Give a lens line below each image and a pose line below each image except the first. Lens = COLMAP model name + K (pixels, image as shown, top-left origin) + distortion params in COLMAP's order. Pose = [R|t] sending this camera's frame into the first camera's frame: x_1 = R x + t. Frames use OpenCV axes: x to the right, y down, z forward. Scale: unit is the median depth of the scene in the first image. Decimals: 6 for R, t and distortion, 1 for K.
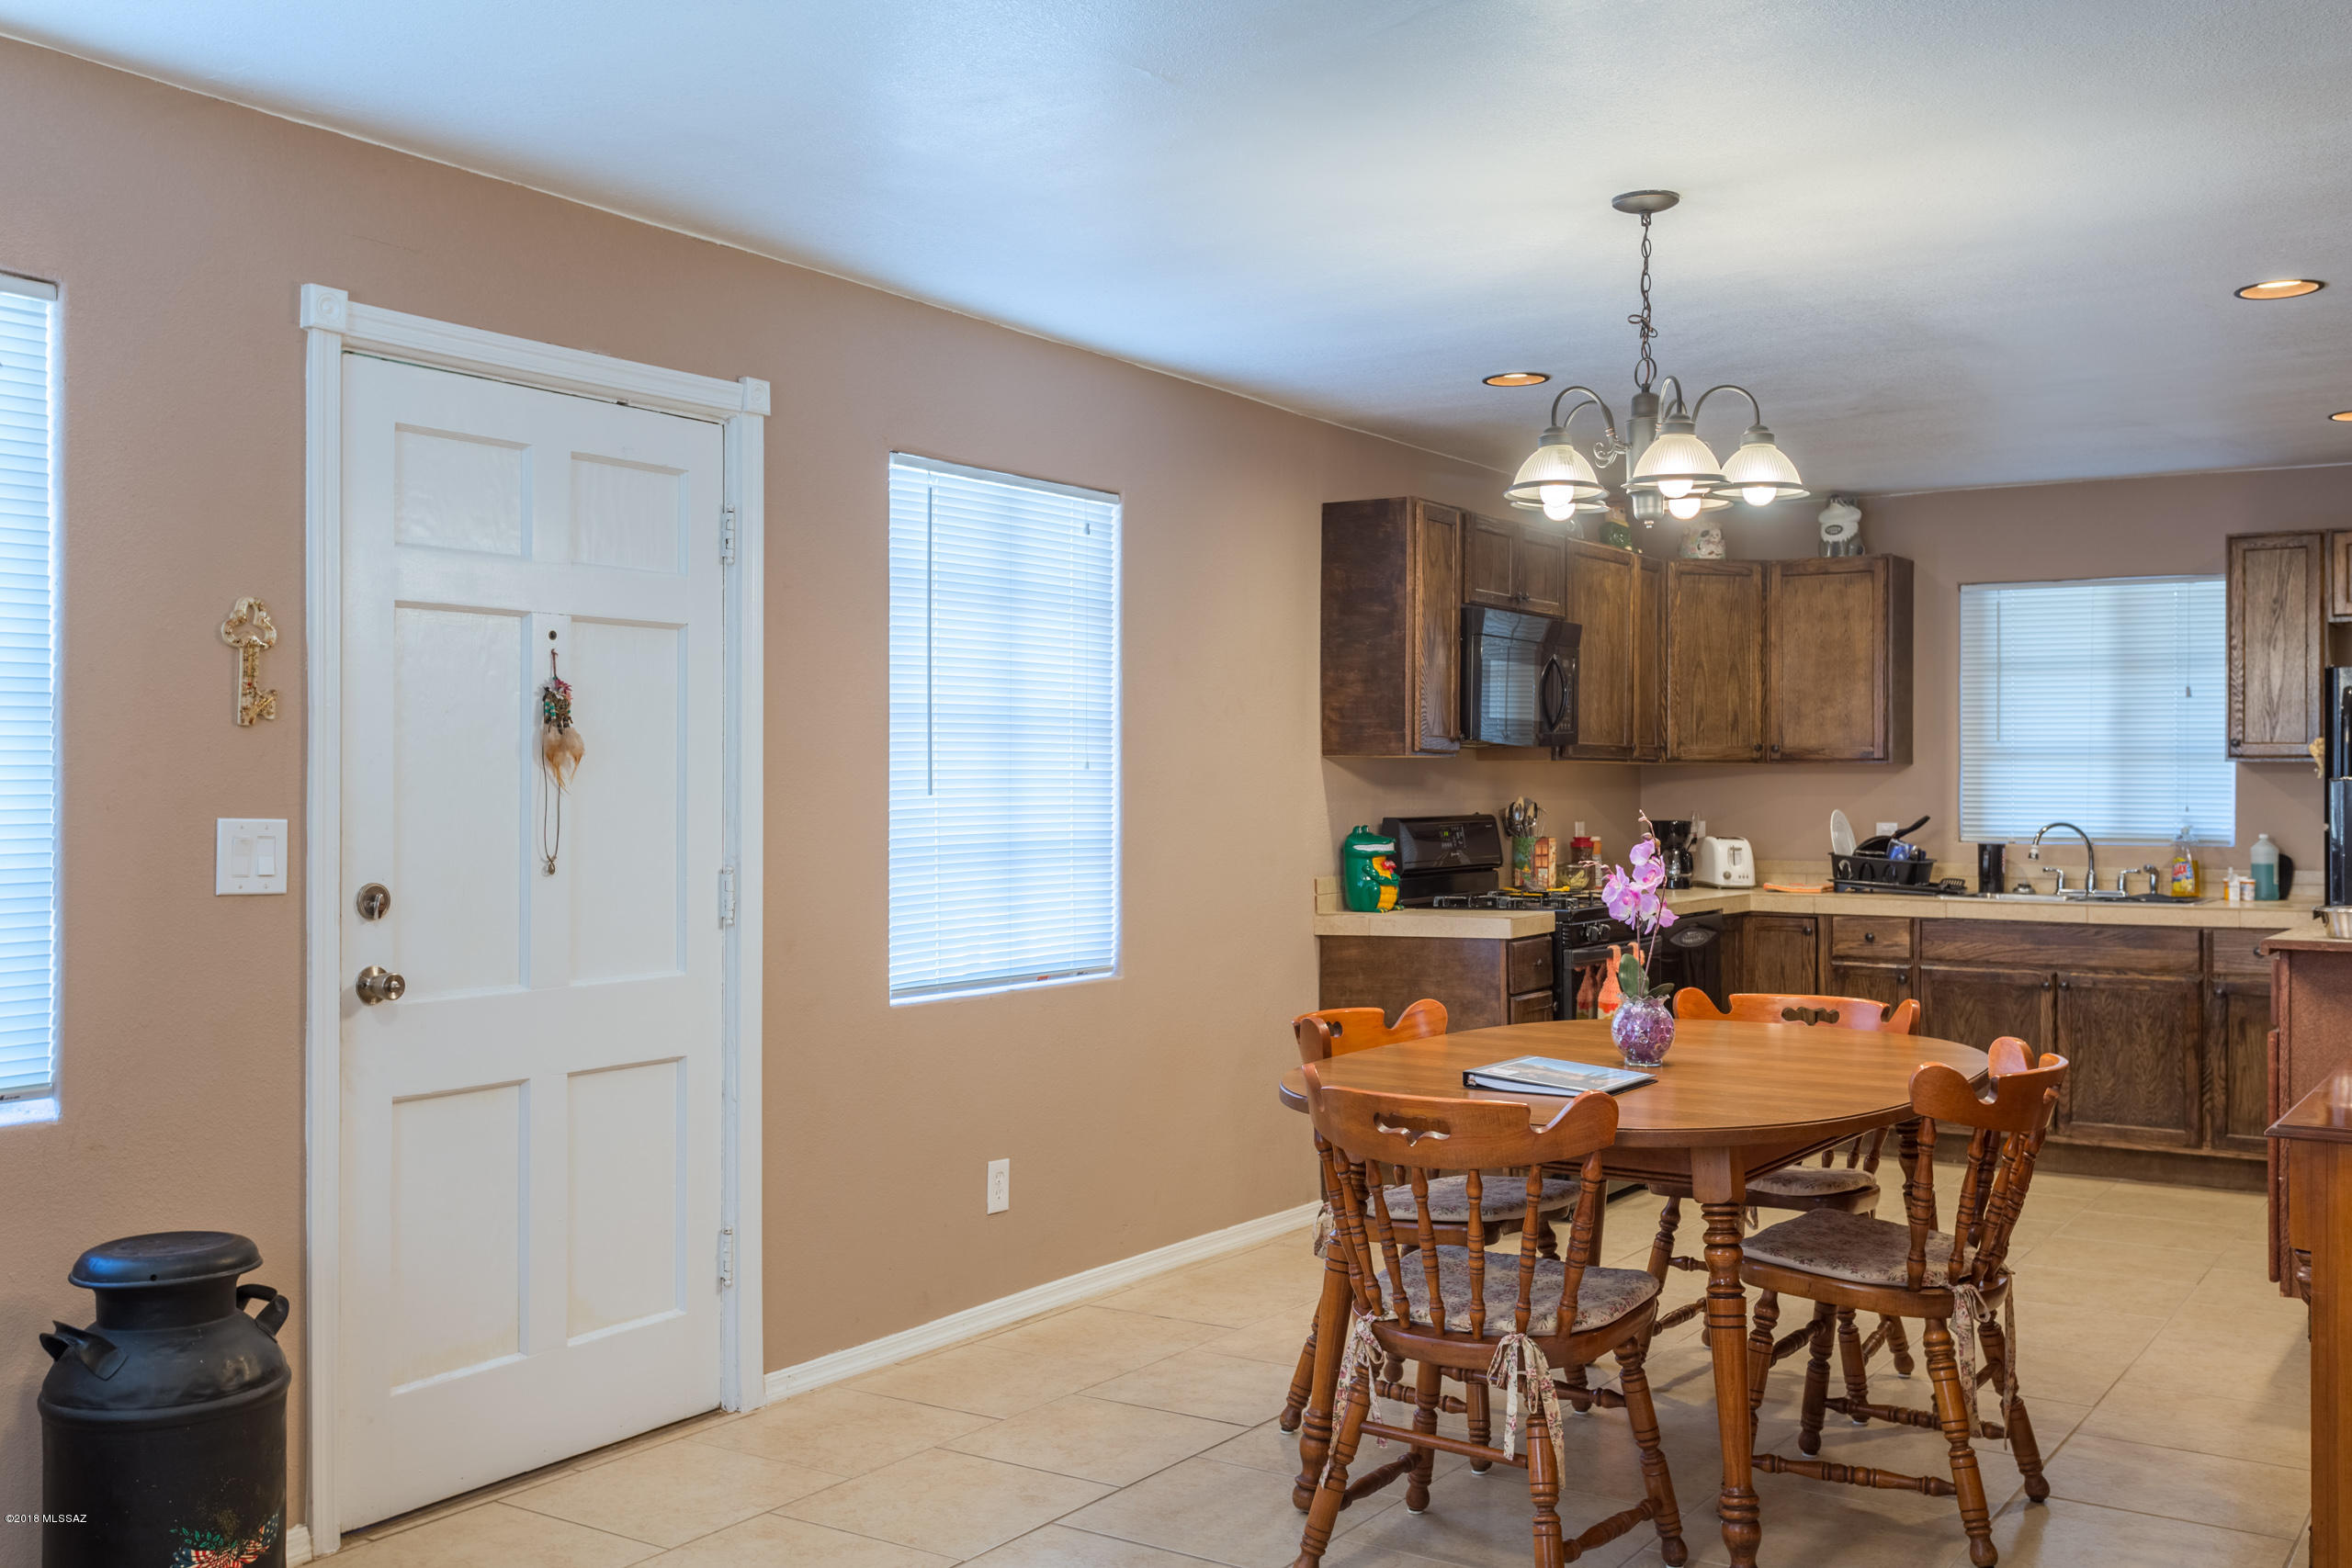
lens RADIAL K [[2212.0, 0, 1174.9], [0, 2212.0, 782.2], [0, 0, 1]] dist [0.002915, 0.000000]
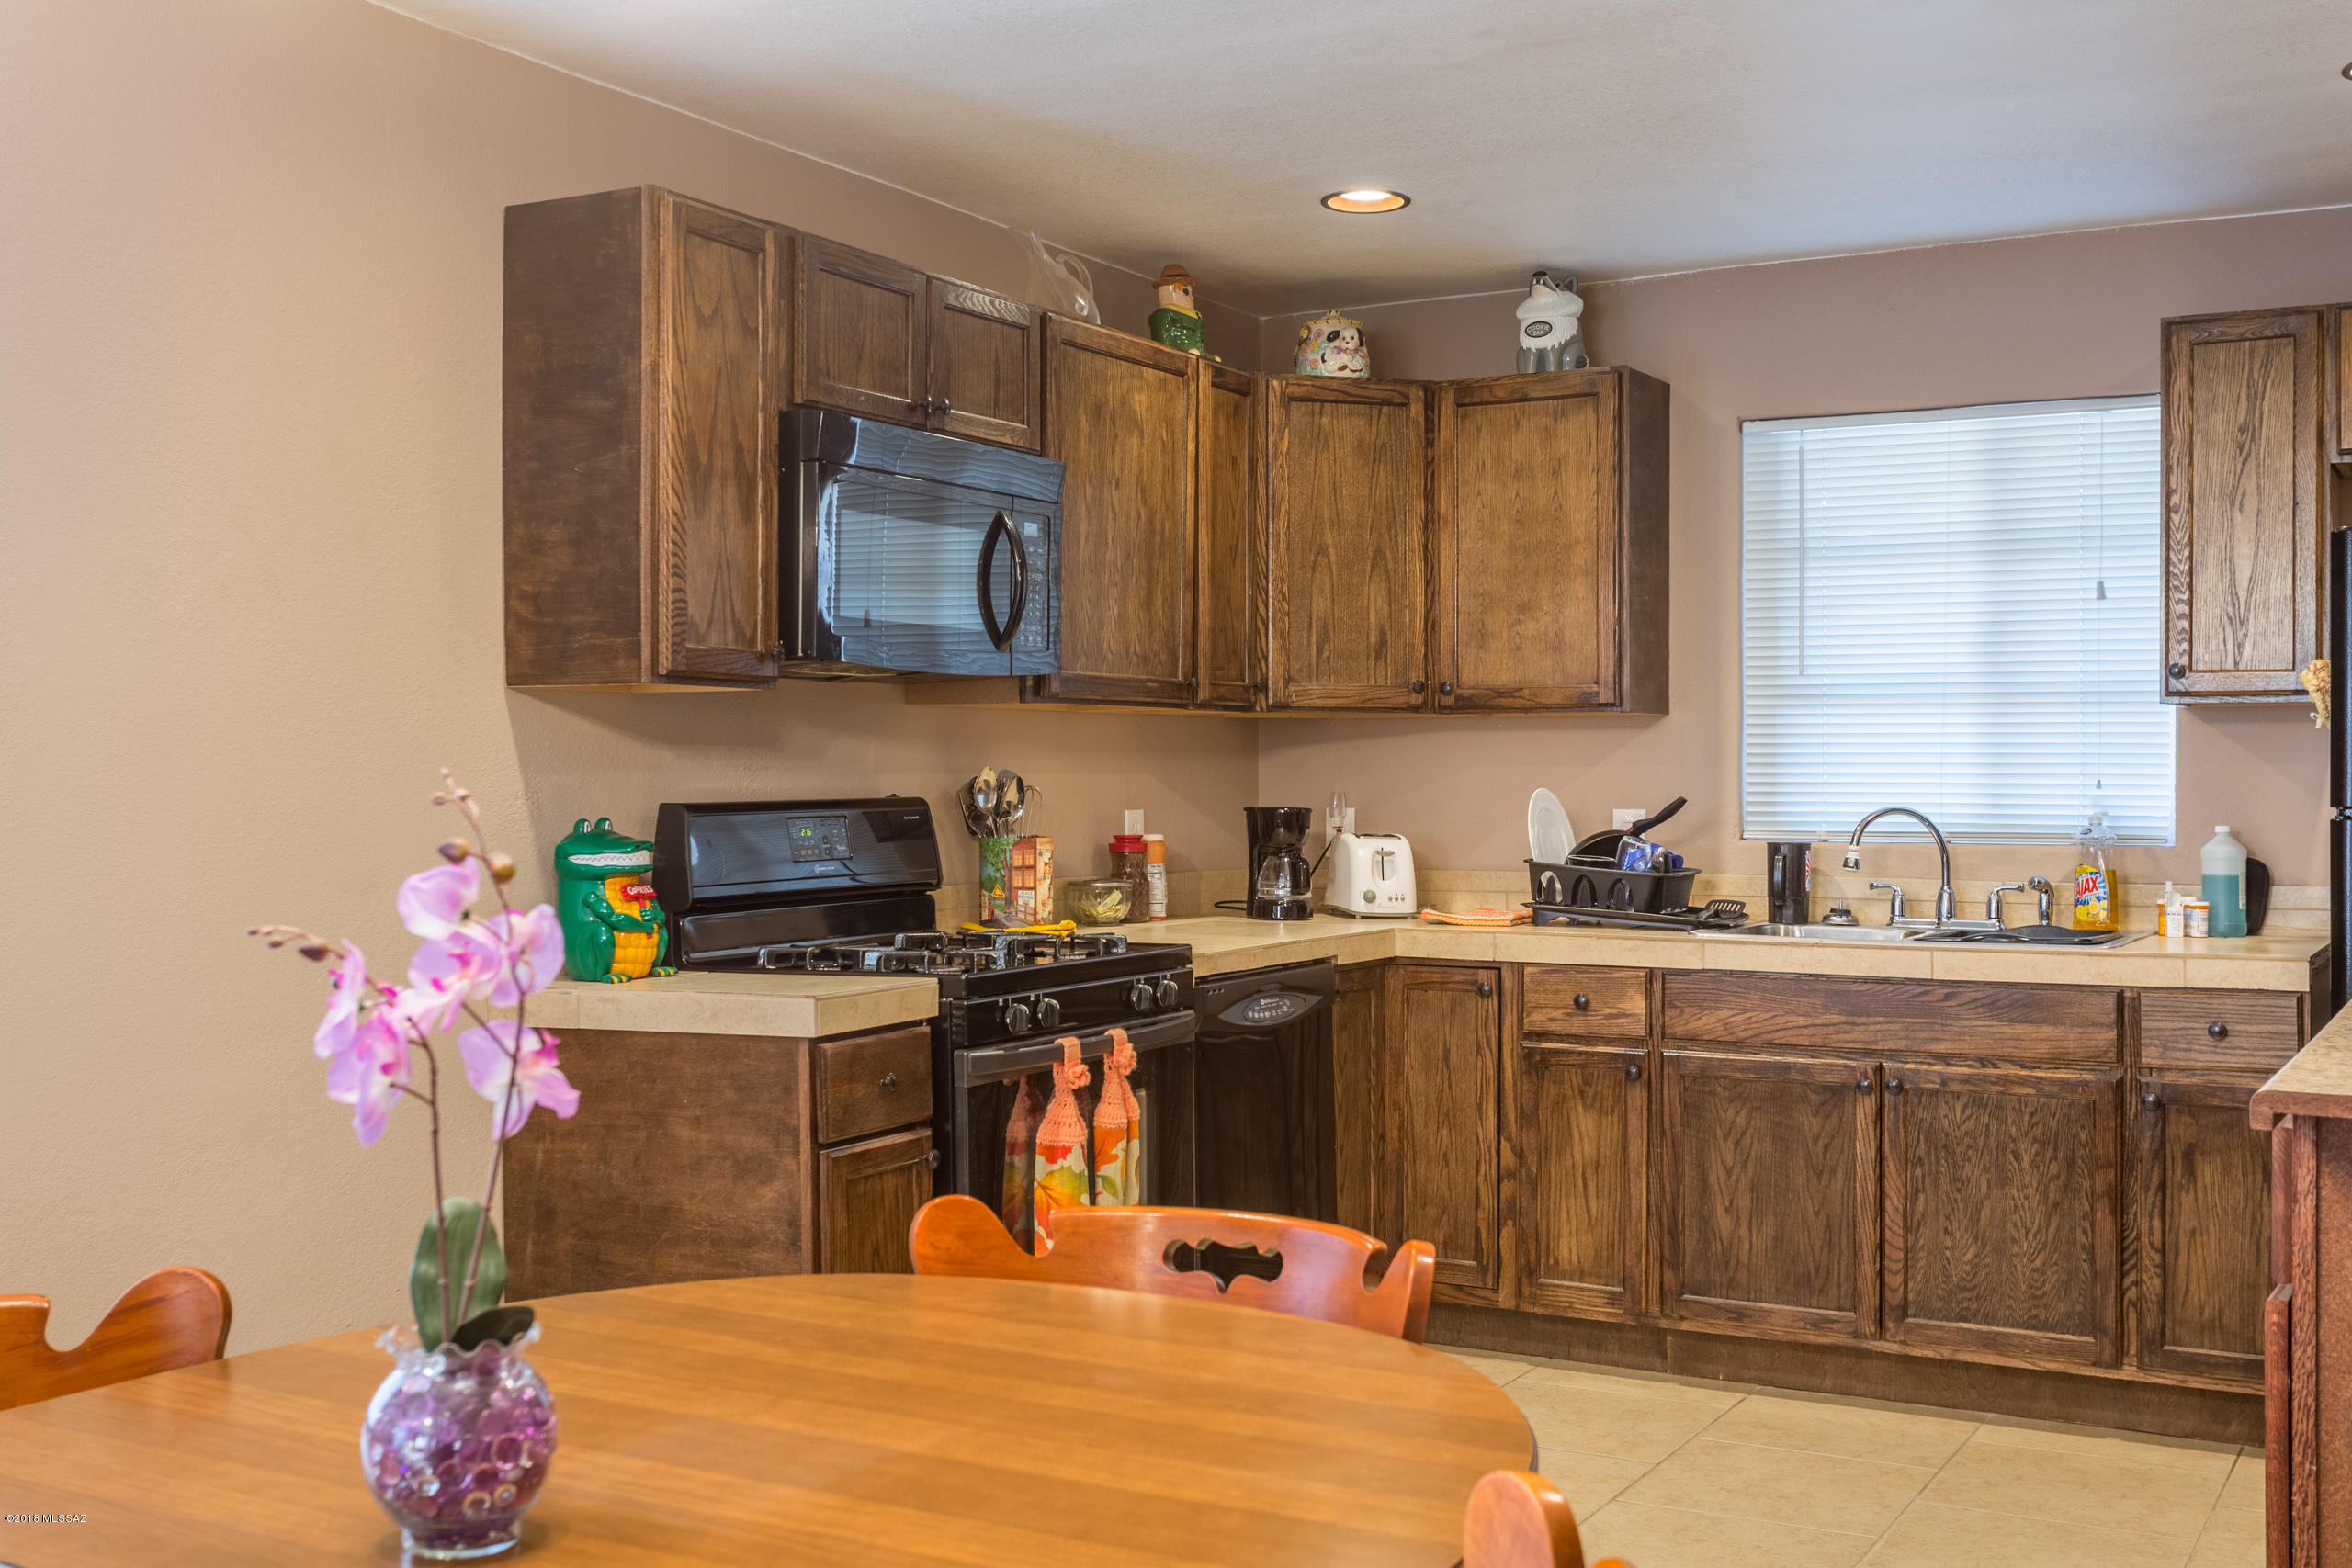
lens RADIAL K [[2548.6, 0, 1176.3], [0, 2548.6, 783.2], [0, 0, 1]] dist [0.006435, 0.000000]
pose [[0.997035, -0.003369, 0.076881, 0.158530], [0.002880, 0.999975, 0.006472, 0.006807], [-0.076901, -0.006231, 0.997019, 0.337452]]
